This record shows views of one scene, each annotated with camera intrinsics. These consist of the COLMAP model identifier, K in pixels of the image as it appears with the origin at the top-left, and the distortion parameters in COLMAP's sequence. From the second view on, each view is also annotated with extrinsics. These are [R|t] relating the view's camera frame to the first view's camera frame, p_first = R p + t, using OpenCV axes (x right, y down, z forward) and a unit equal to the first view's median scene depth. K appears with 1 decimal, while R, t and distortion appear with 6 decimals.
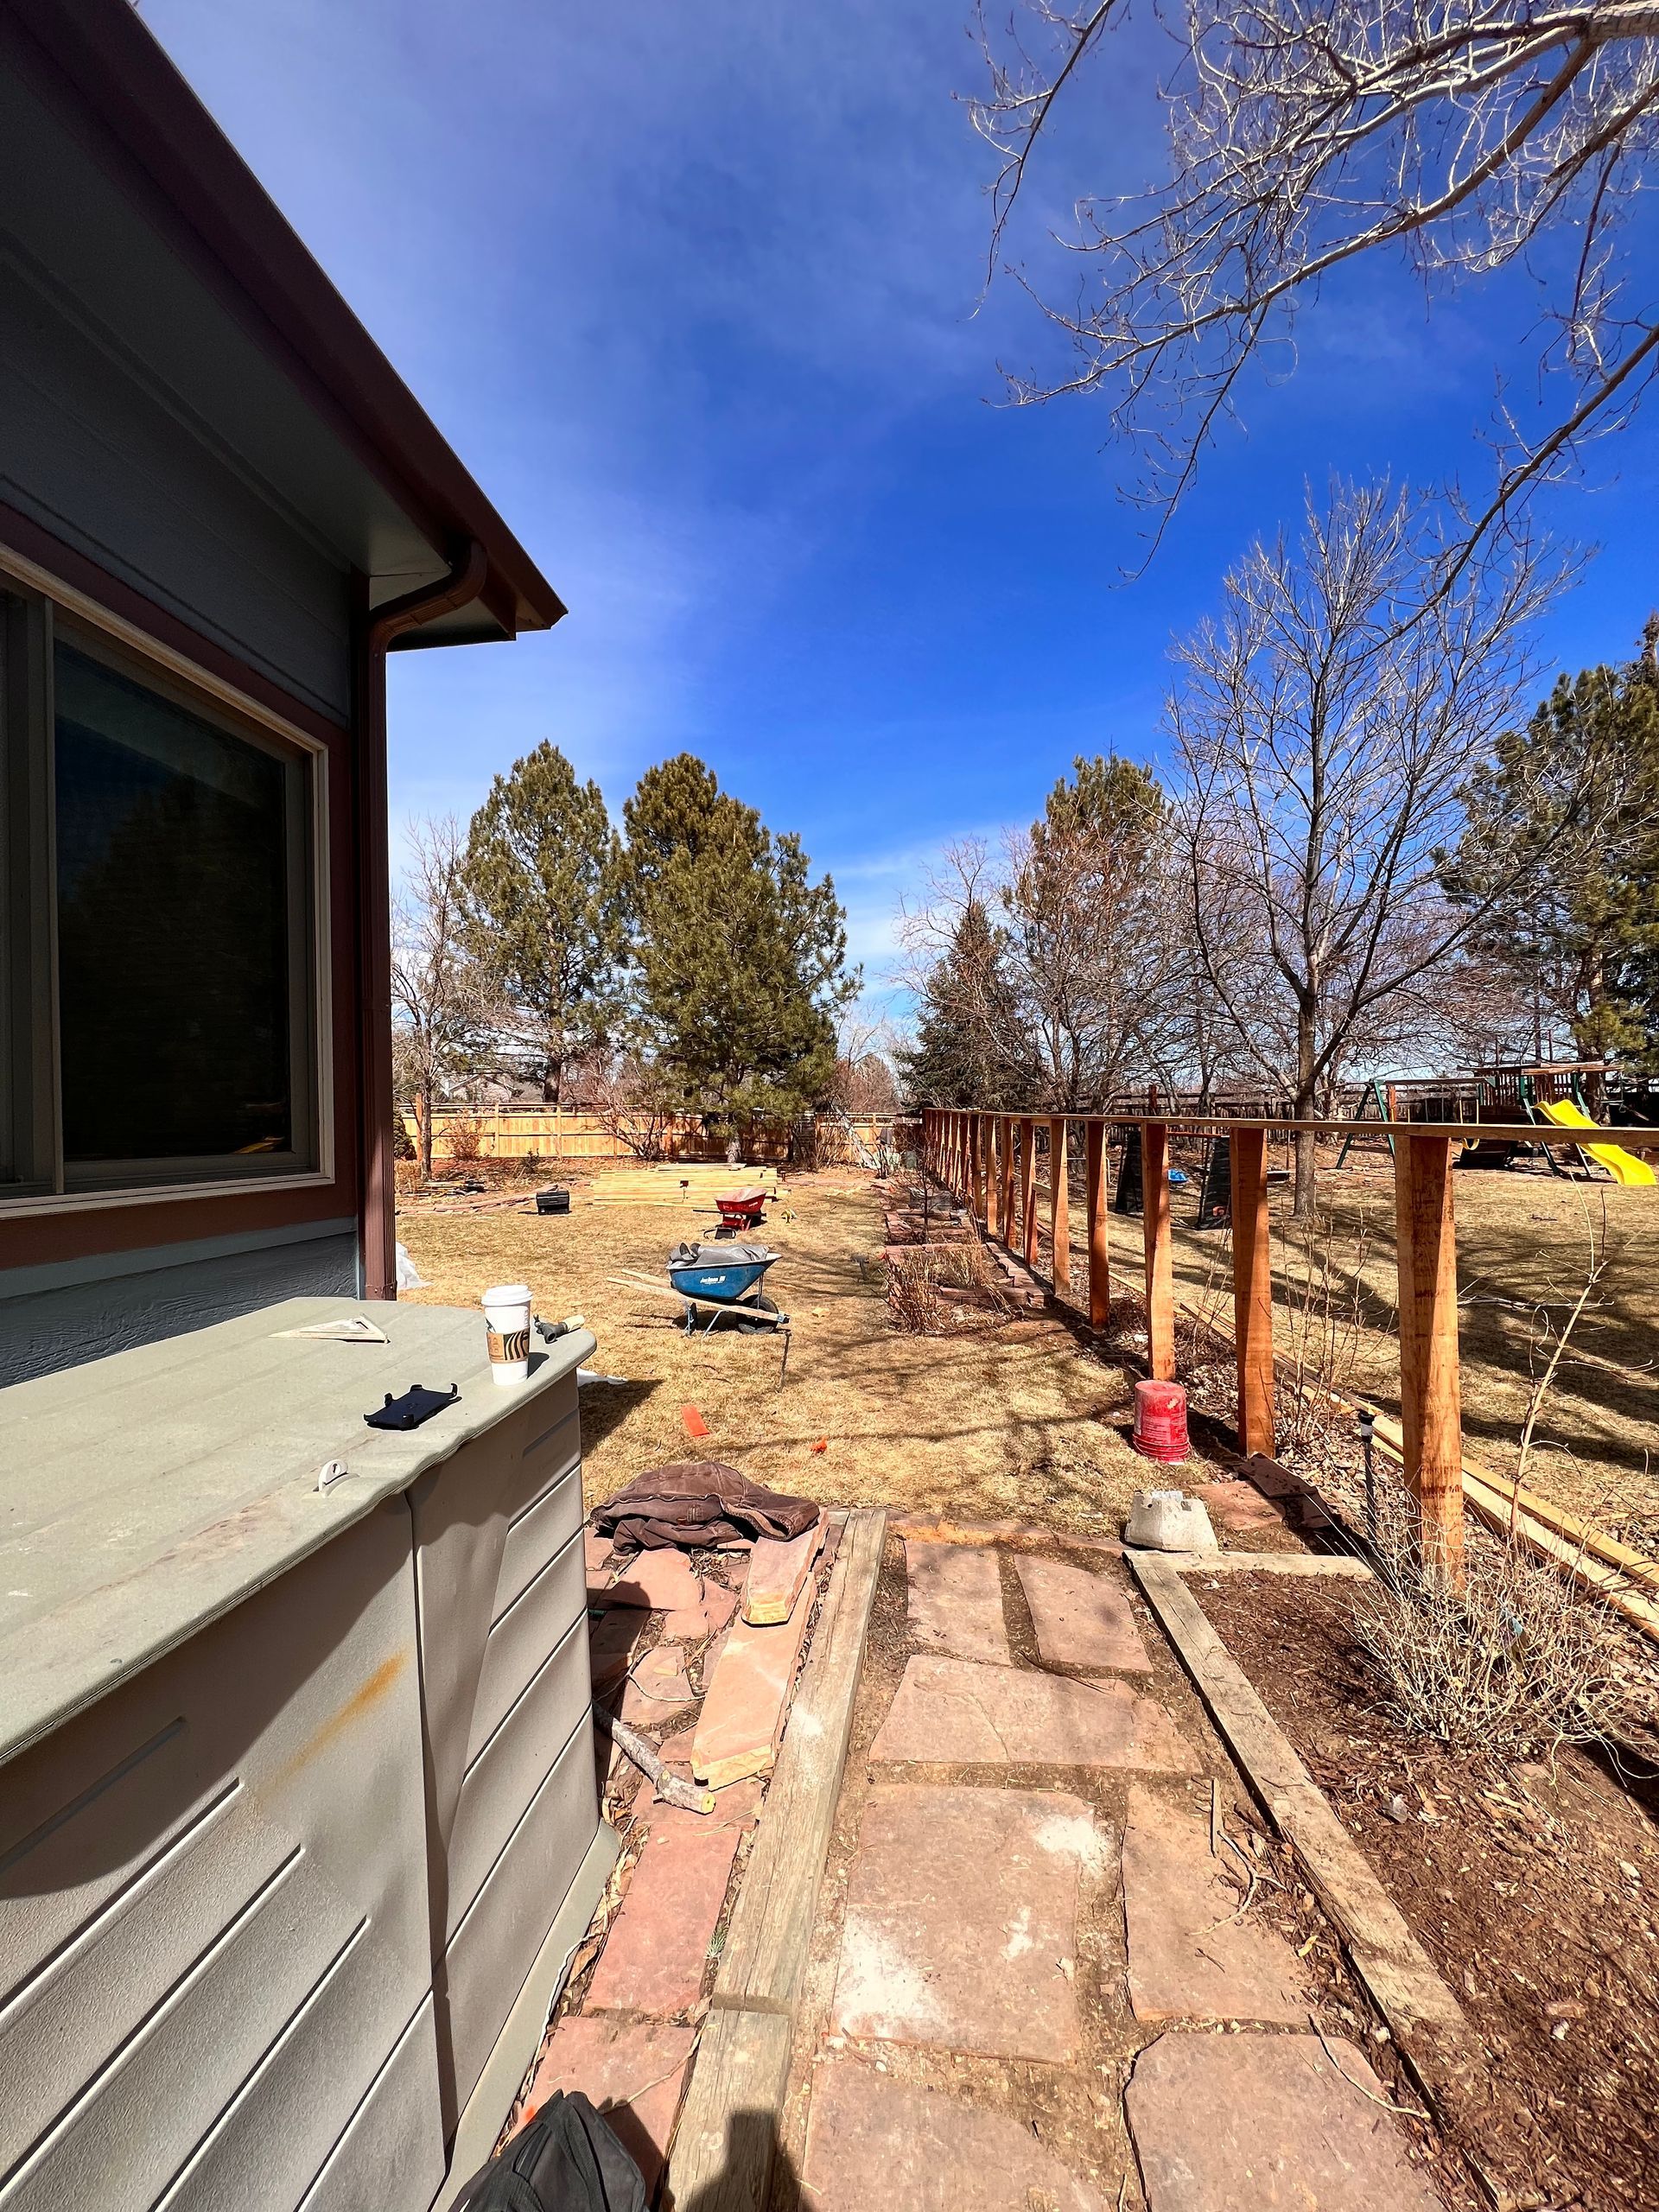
lens RADIAL K [[885.1, 0, 827.2], [0, 885.1, 1107.8], [0, 0, 1]] dist [0.000800, -0.000008]
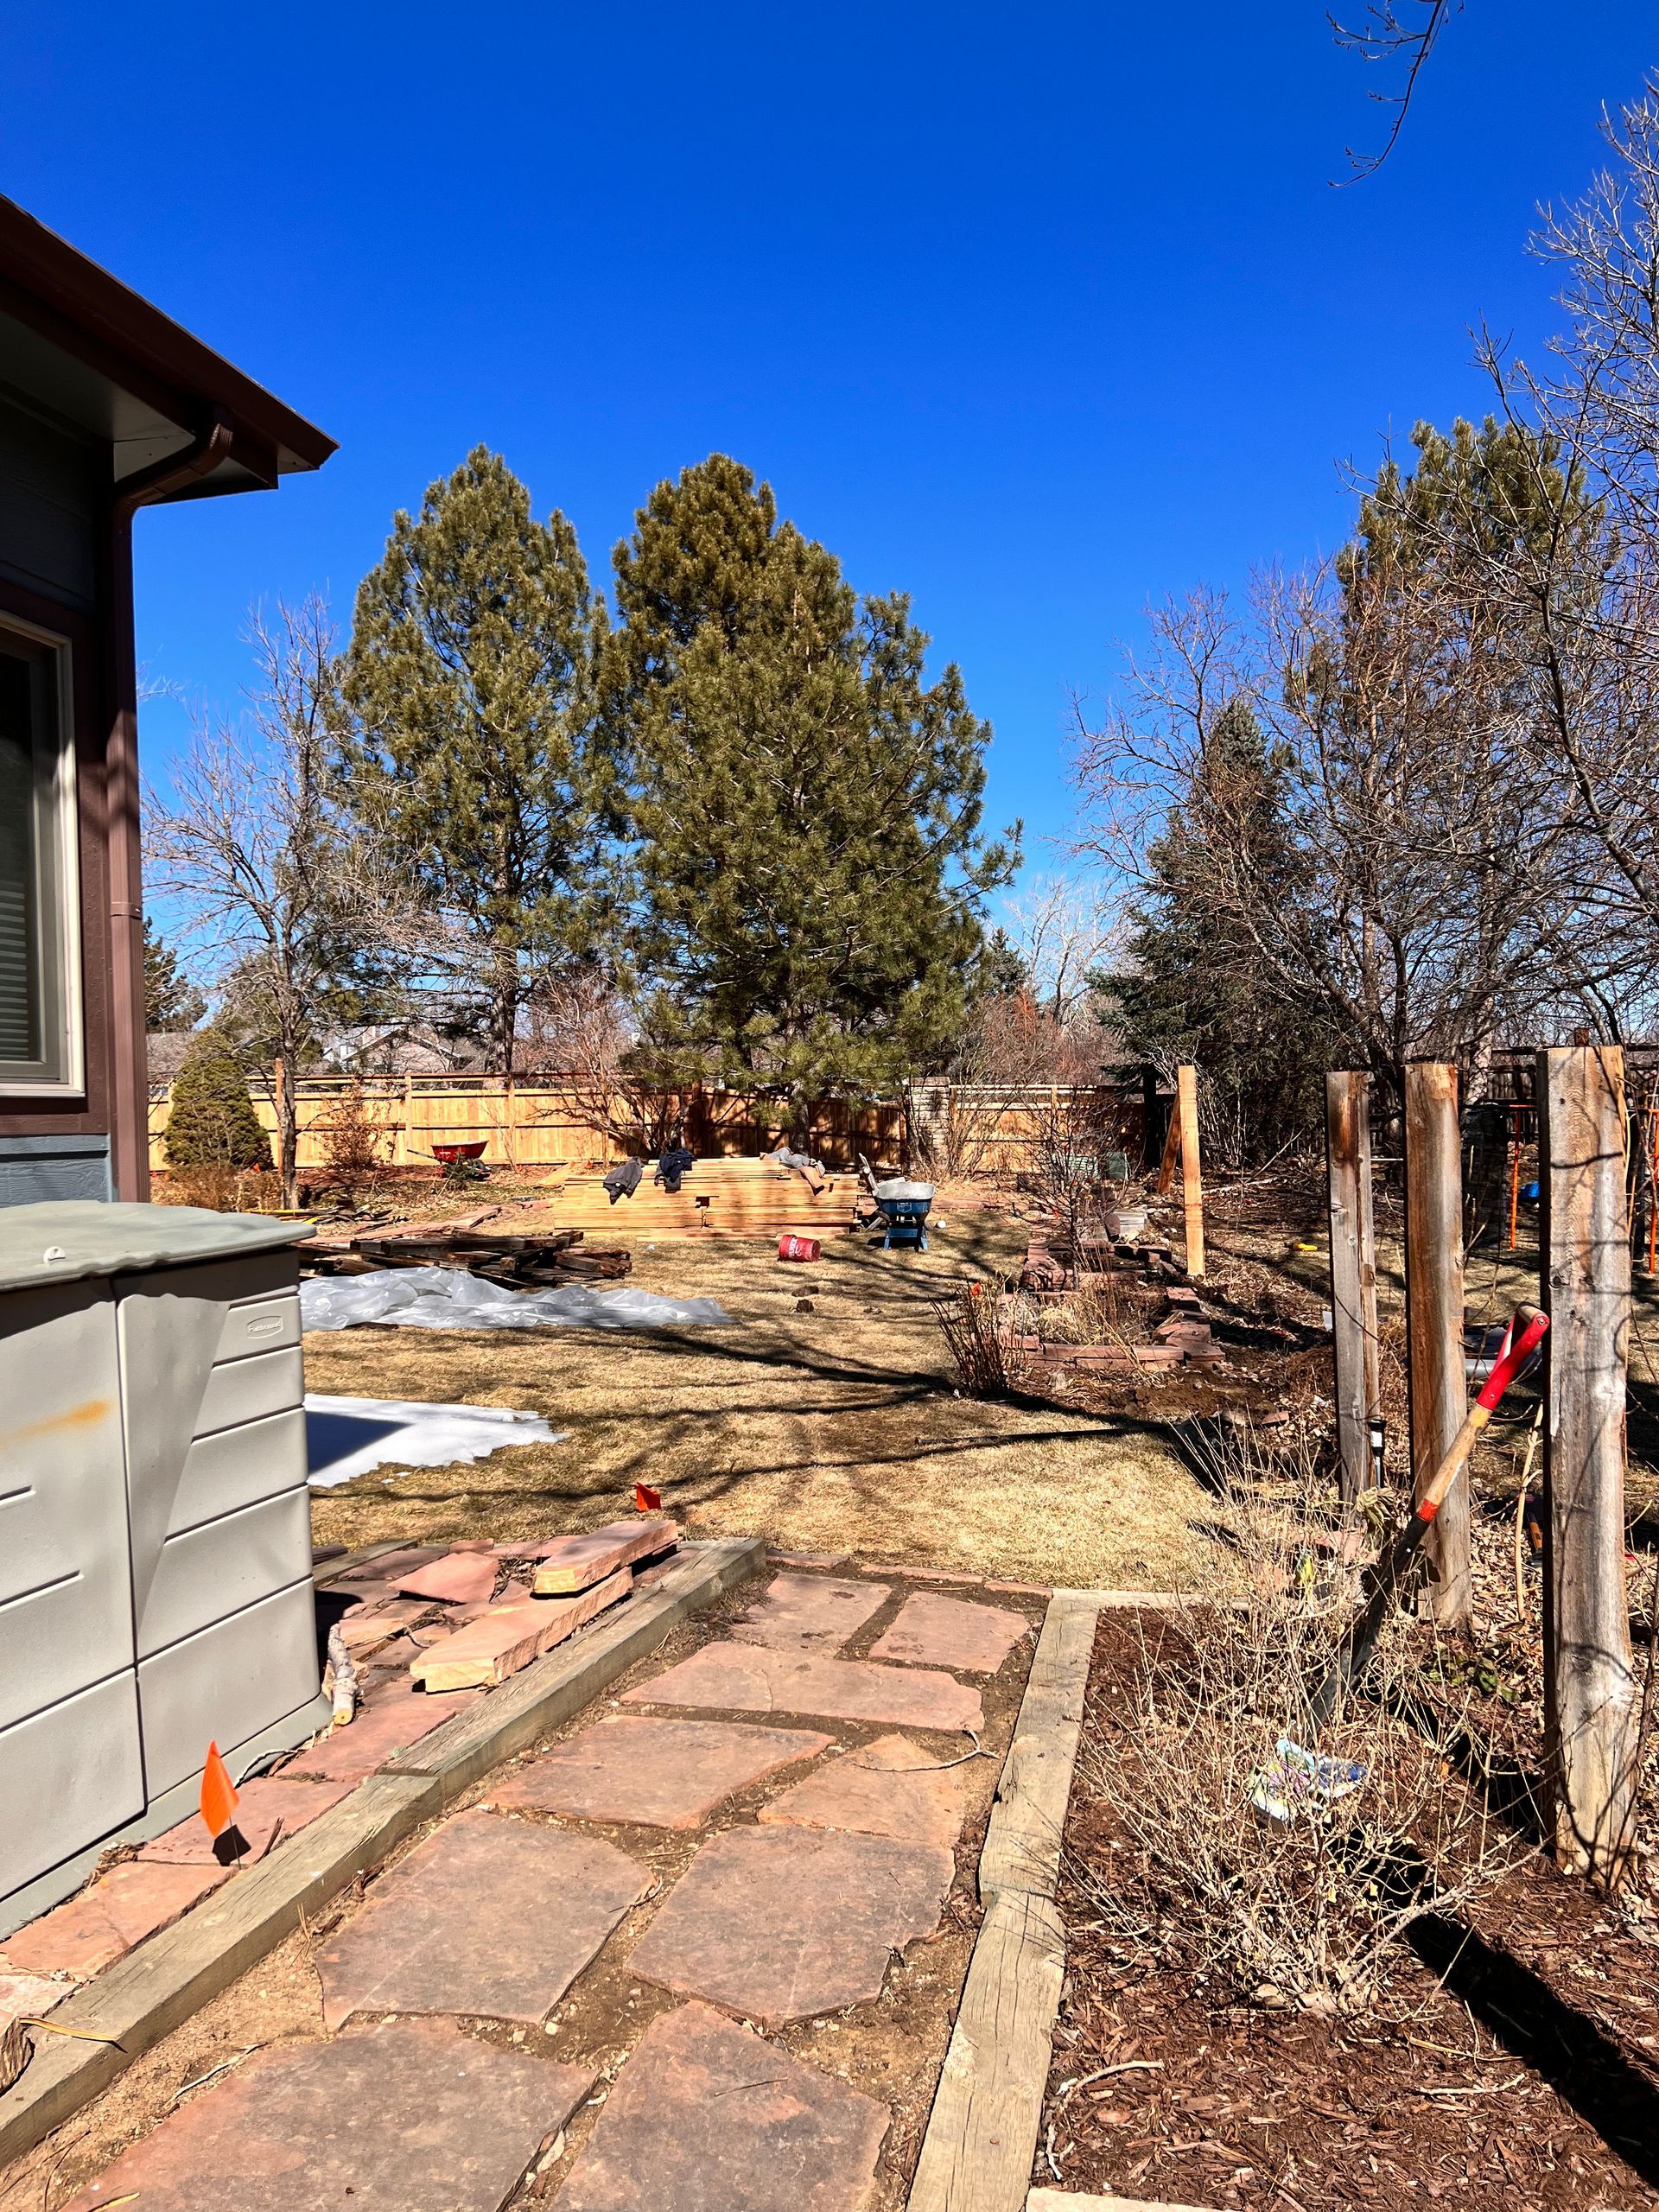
lens RADIAL K [[1656.0, 0, 825.9], [0, 1656.0, 1110.9], [0, 0, 1]] dist [0.063926, -0.070767]
pose [[0.991913, -0.006635, -0.126743, 0.060080], [0.008328, 0.999883, 0.012833, 0.010333], [0.126643, -0.013785, 0.991853, -0.089021]]
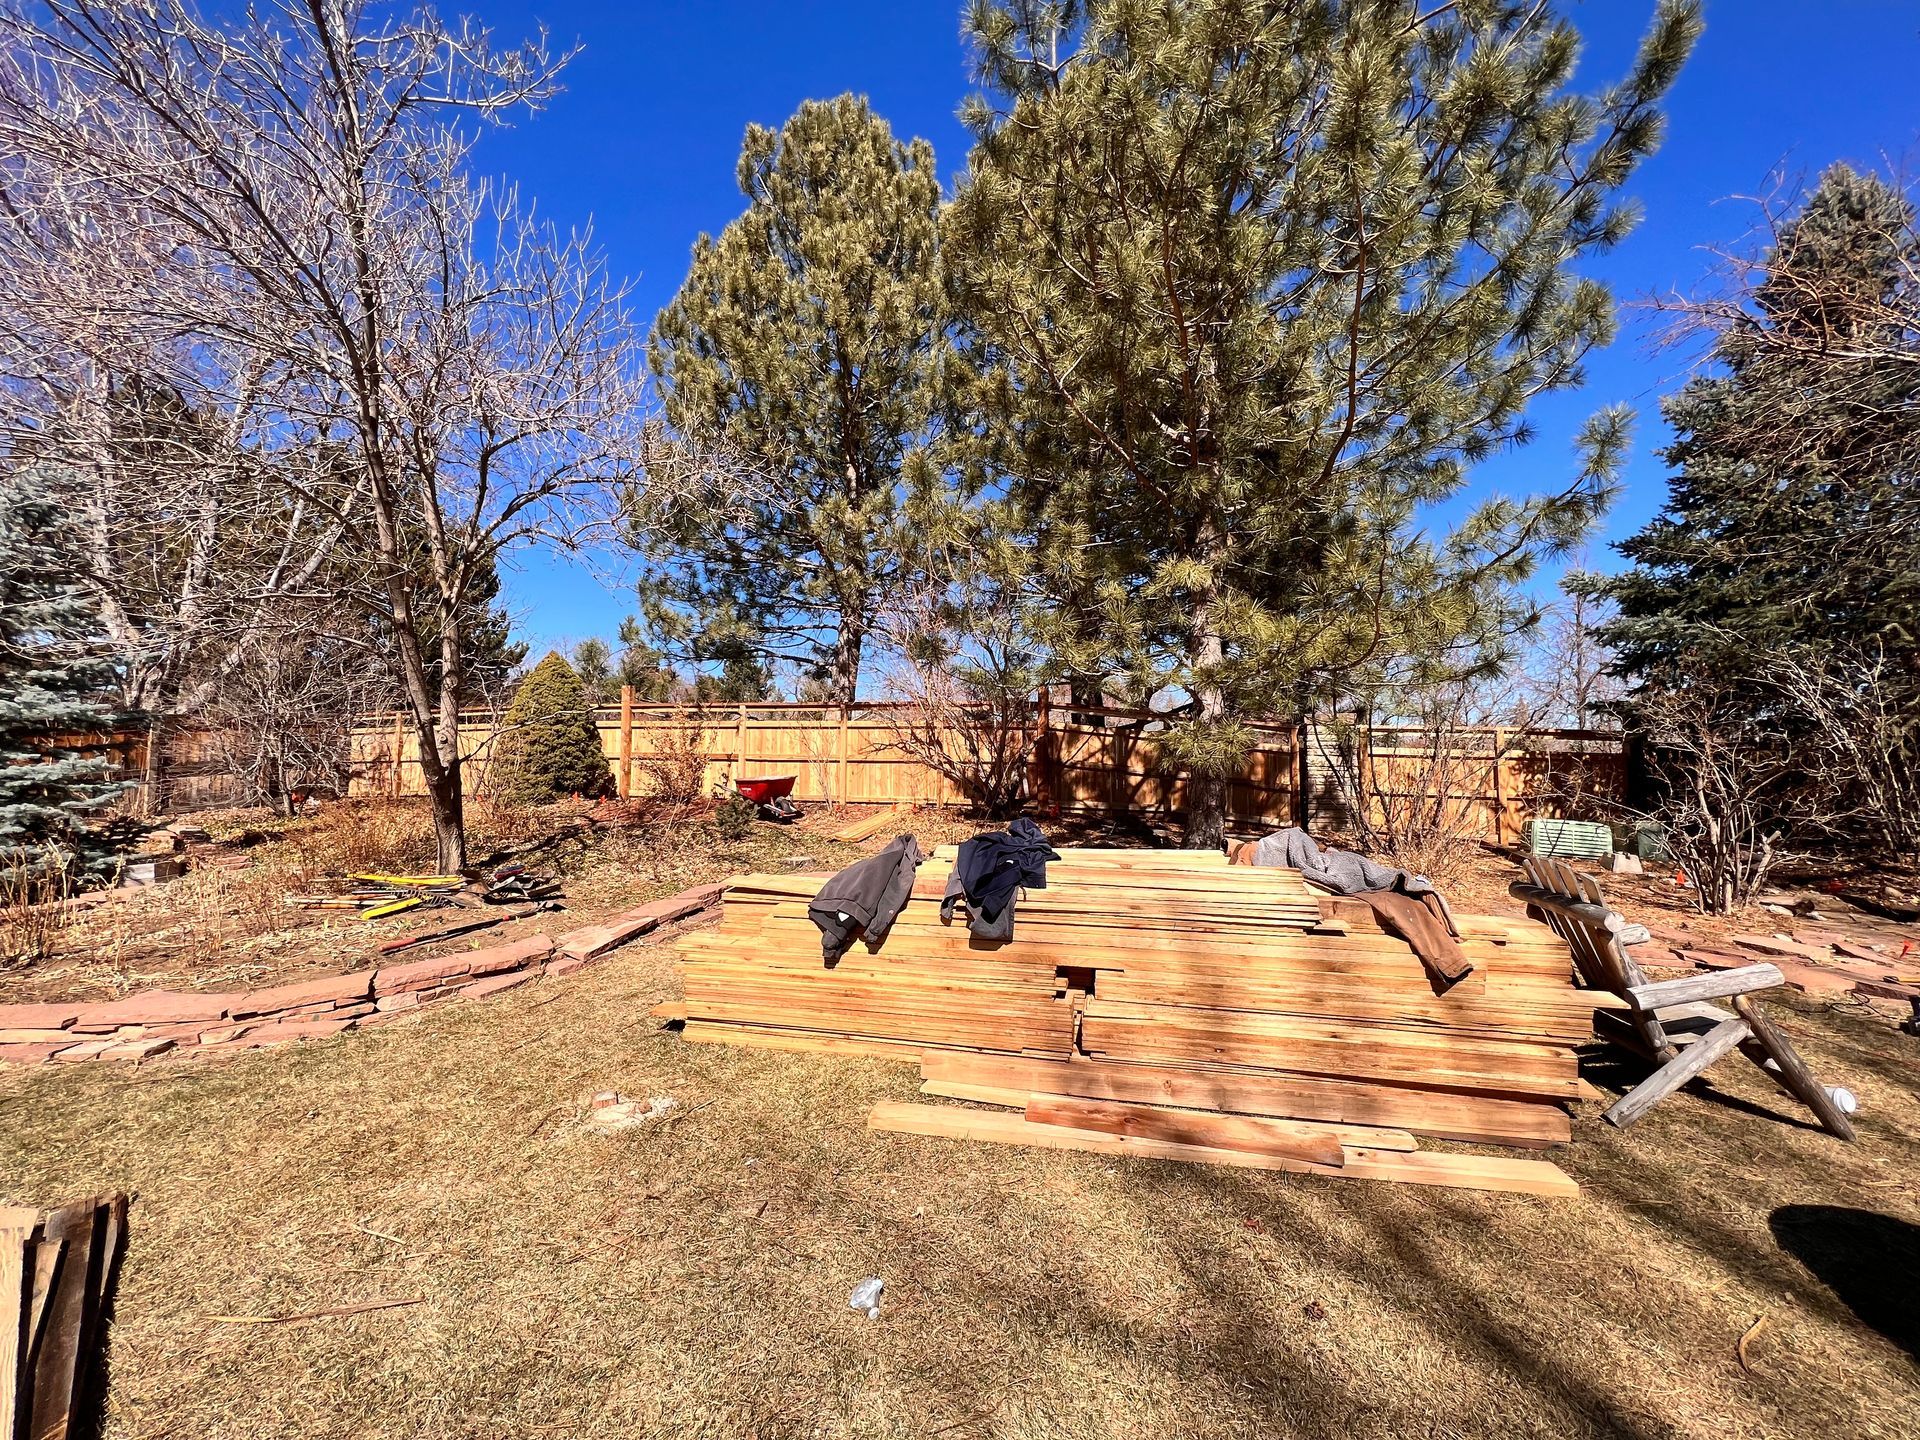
lens RADIAL K [[768.3, 0, 962.0], [0, 768.3, 719.7], [0, 0, 1]] dist [0.000800, -0.000008]
pose [[0.955459, 0.006289, -0.295057, -0.129272], [-0.018715, 0.999052, -0.039309, 0.030630], [0.294530, 0.043080, 0.954671, 0.789224]]
